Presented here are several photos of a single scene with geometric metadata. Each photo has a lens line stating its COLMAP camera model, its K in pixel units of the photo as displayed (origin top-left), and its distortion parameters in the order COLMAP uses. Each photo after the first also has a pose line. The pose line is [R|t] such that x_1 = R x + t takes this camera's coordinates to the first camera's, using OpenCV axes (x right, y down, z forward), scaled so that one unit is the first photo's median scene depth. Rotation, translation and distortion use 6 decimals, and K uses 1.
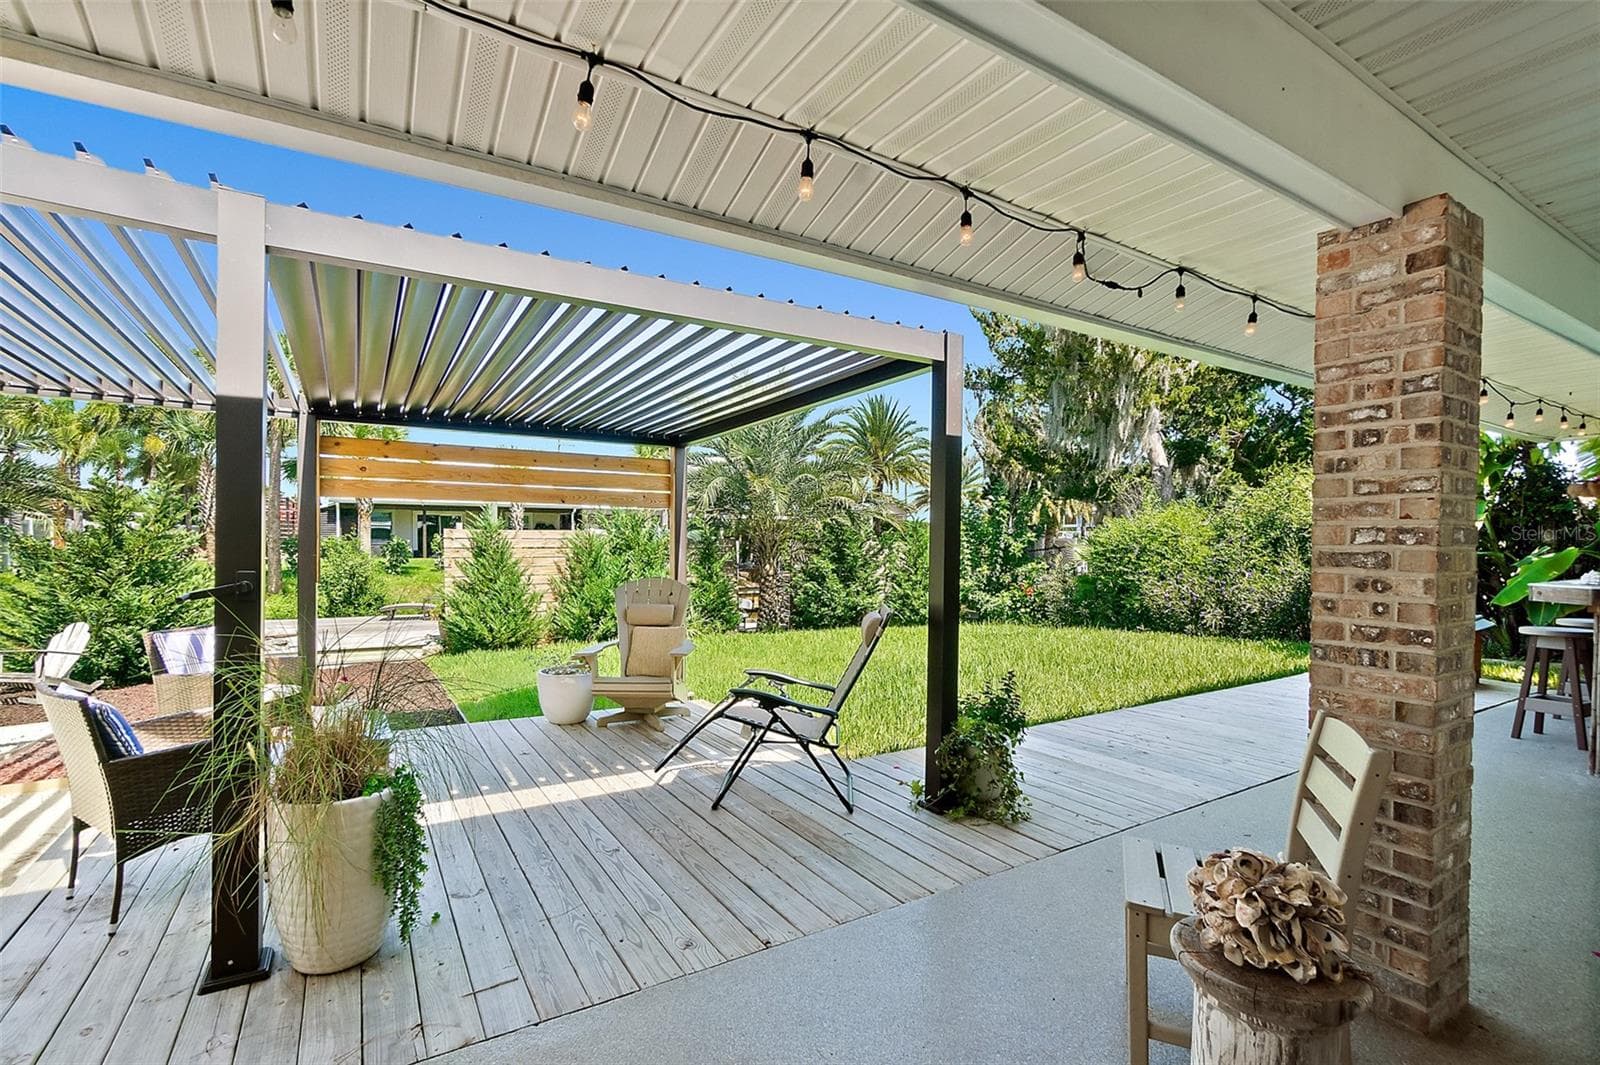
lens RADIAL K [[716.0, 0, 800.0], [0, 716.0, 532.5], [0, 0, 1]] dist [0.000550, 0.000243]
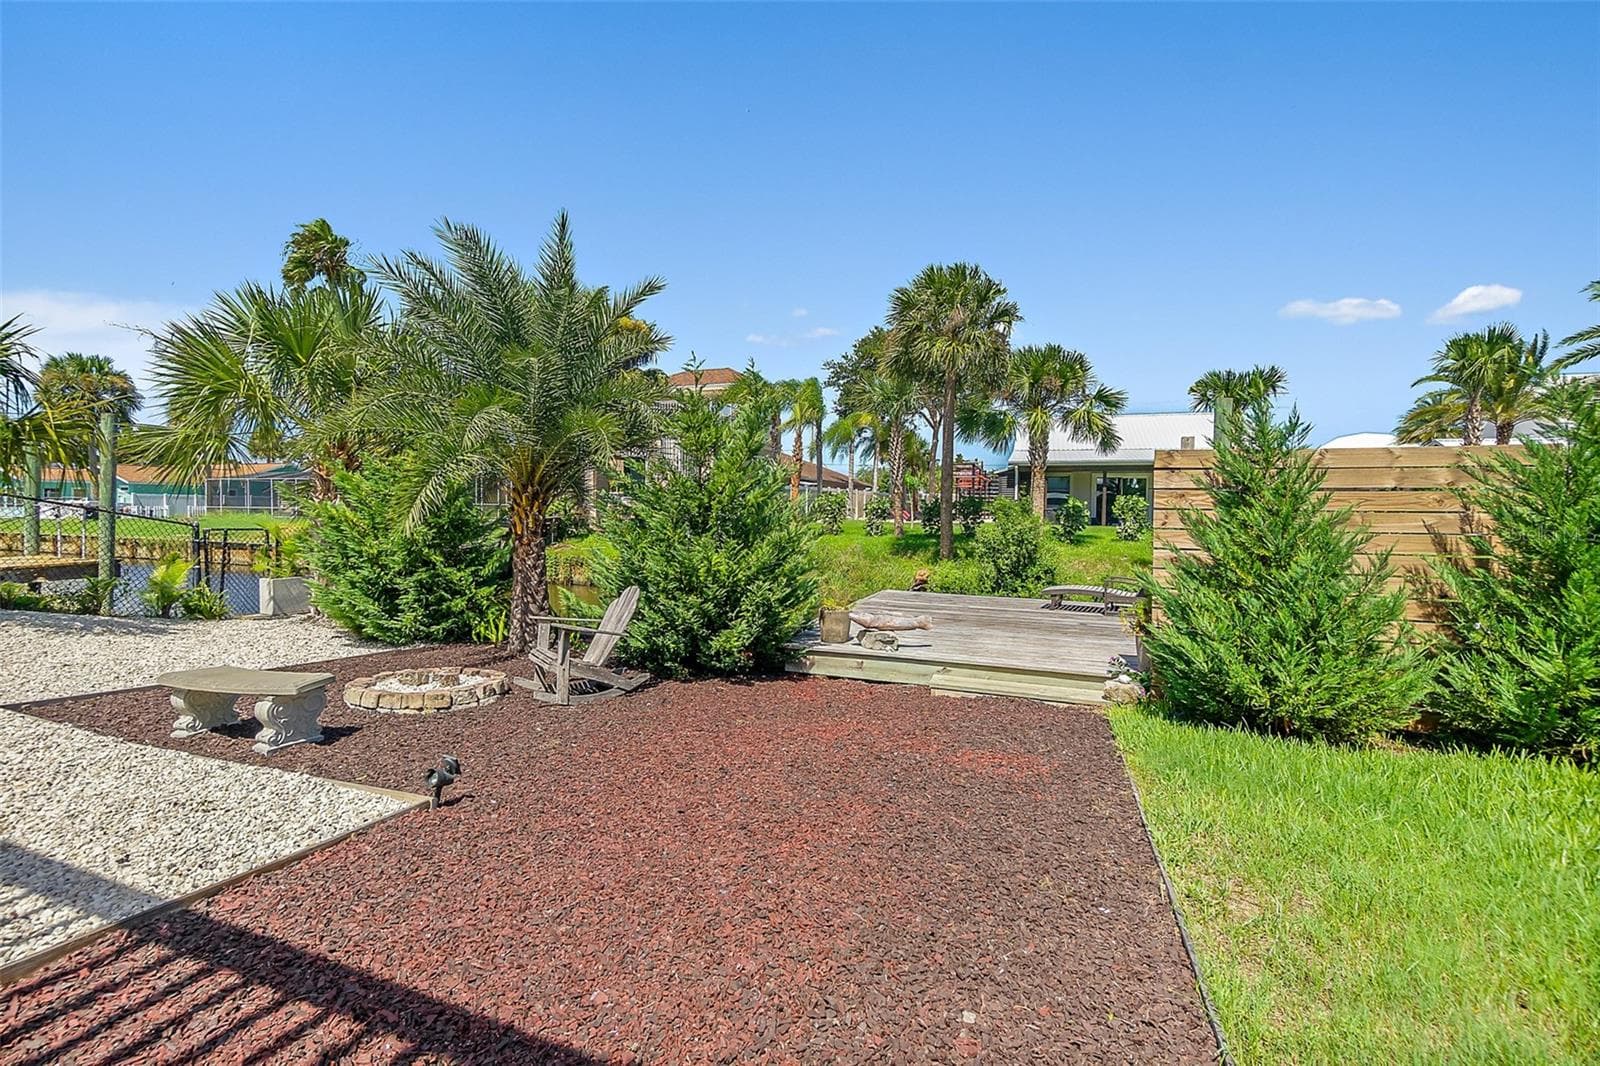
lens RADIAL K [[698.9, 0, 794.1], [0, 698.9, 565.0], [0, 0, 1]] dist [-0.000463, -0.000032]
pose [[0.625941, 0.065373, -0.777126, -0.242332], [-0.000854, 0.996537, 0.083143, 0.030030], [0.779870, -0.051379, 0.623829, 0.444651]]
